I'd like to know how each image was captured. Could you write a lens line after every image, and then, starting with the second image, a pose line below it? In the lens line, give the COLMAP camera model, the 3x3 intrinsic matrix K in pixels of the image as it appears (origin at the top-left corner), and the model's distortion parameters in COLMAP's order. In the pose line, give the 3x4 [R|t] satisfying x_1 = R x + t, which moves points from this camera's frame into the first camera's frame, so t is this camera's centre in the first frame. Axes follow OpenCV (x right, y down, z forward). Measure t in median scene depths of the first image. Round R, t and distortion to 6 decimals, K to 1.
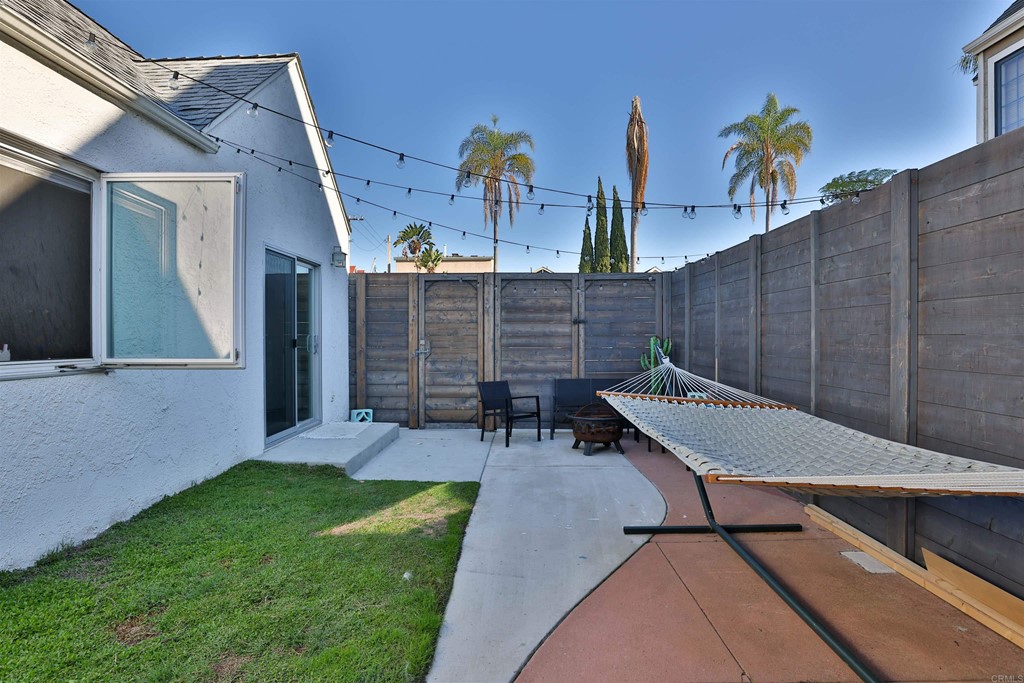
lens RADIAL K [[514.0, 0, 513.1], [0, 514.0, 341.5], [0, 0, 1]] dist [-0.037949, 0.009053]
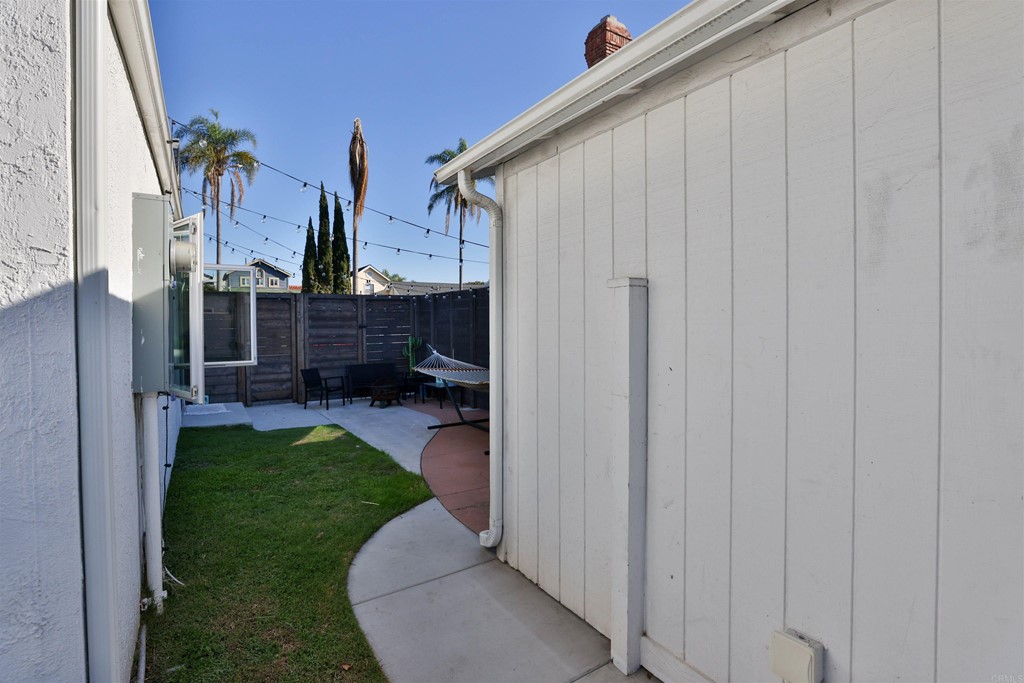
lens RADIAL K [[505.2, 0, 508.6], [0, 505.2, 332.2], [0, 0, 1]] dist [-0.044715, 0.013231]
pose [[0.843896, -0.016744, 0.536246, -0.306166], [0.012300, 0.999854, 0.011864, -0.034958], [-0.536366, -0.003416, 0.843978, -0.490192]]
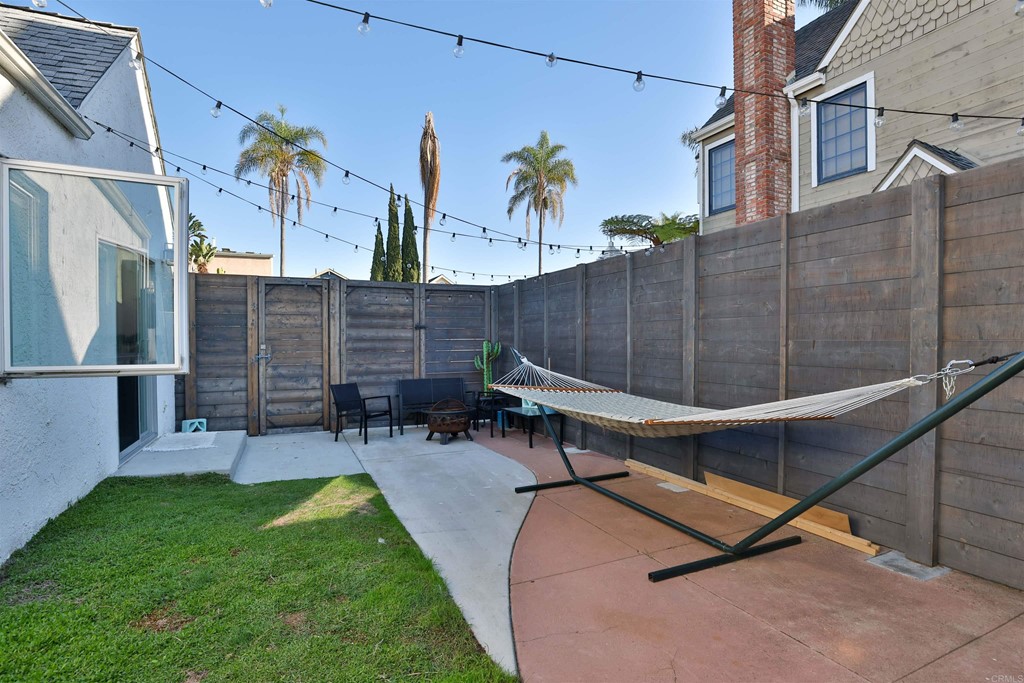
lens RADIAL K [[505.2, 0, 521.3], [0, 505.2, 351.8], [0, 0, 1]] dist [-0.044715, 0.013231]
pose [[0.901615, -0.010767, 0.432405, -0.145052], [0.005007, 0.999883, 0.014456, -0.000568], [-0.432510, -0.010869, 0.901564, -0.070512]]
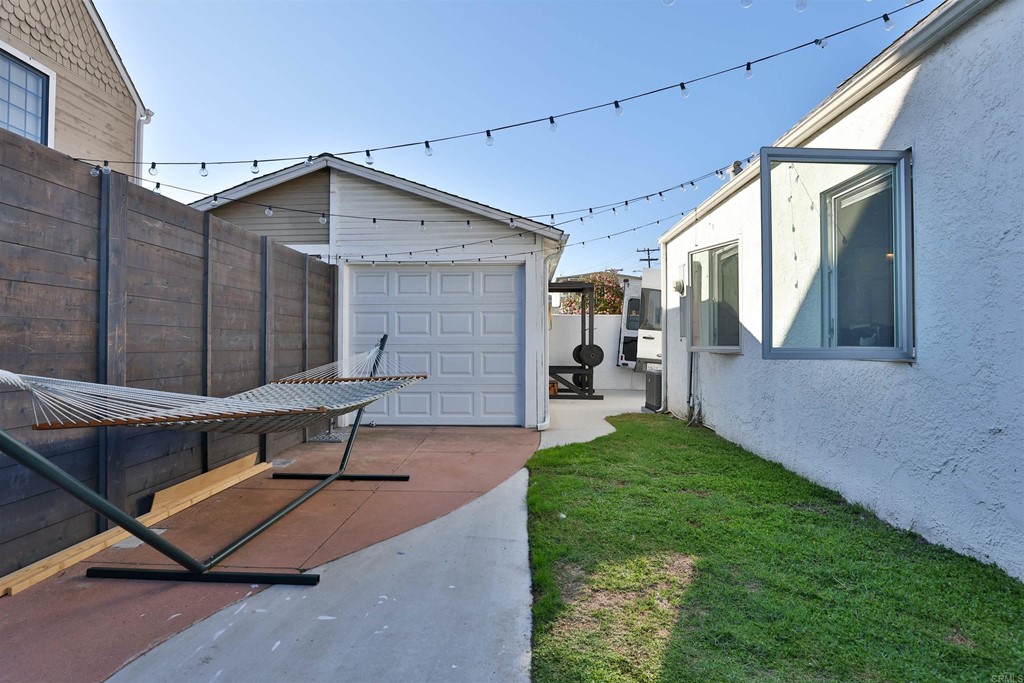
lens RADIAL K [[505.2, 0, 513.1], [0, 505.2, 340.5], [0, 0, 1]] dist [-0.044715, 0.013231]
pose [[-0.999926, -0.002403, 0.011948, -0.034380], [-0.002395, 0.999997, 0.000692, 0.008317], [-0.011949, 0.000664, -0.999928, 0.781083]]
